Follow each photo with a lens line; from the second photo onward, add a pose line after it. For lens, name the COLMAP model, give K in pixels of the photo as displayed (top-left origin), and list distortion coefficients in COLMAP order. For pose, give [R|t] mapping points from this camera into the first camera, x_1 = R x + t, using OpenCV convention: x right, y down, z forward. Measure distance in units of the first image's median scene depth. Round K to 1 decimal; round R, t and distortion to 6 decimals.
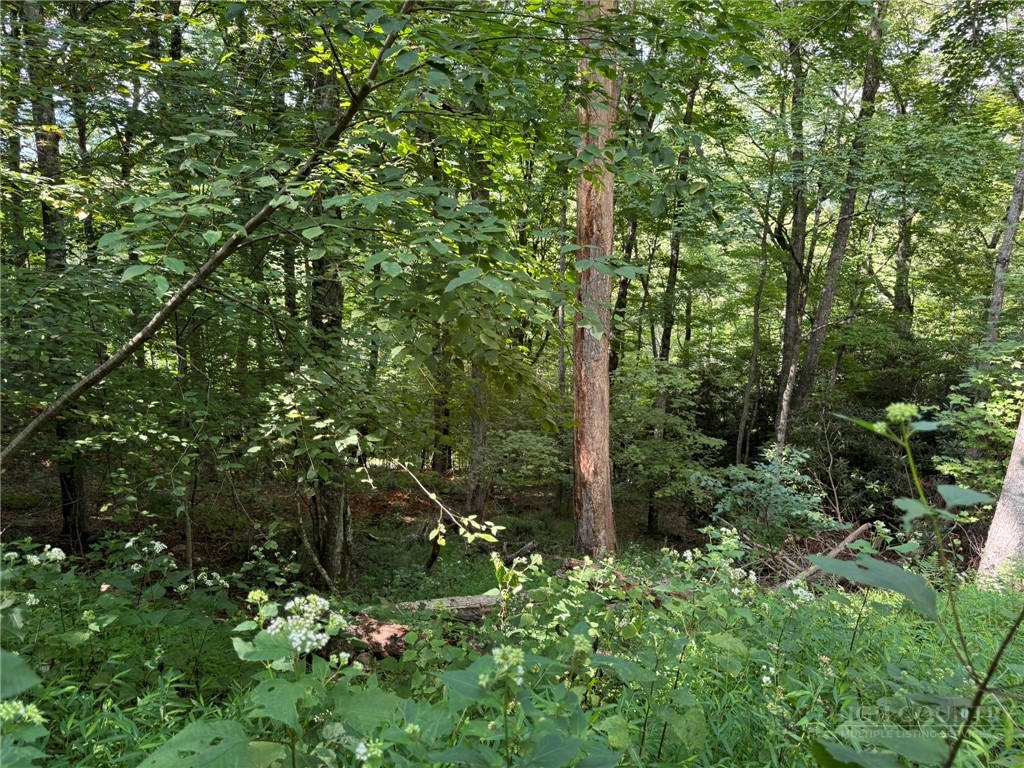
lens RADIAL K [[711.0, 0, 505.8], [0, 711.0, 389.0], [0, 0, 1]] dist [0.048001, -0.043402]
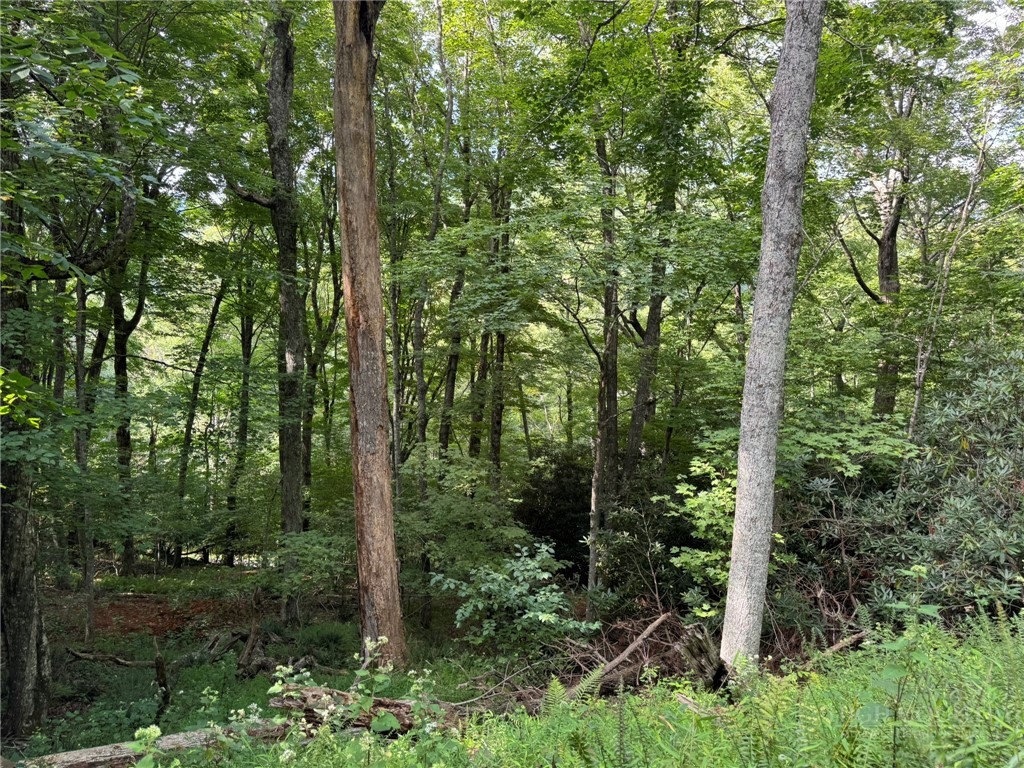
lens RADIAL K [[711.0, 0, 509.9], [0, 711.0, 382.2], [0, 0, 1]] dist [0.048001, -0.043402]
pose [[0.994942, -0.019481, 0.098544, 0.266715], [0.031180, 0.992451, -0.118609, -0.020213], [-0.095490, 0.121081, 0.988039, 0.033086]]
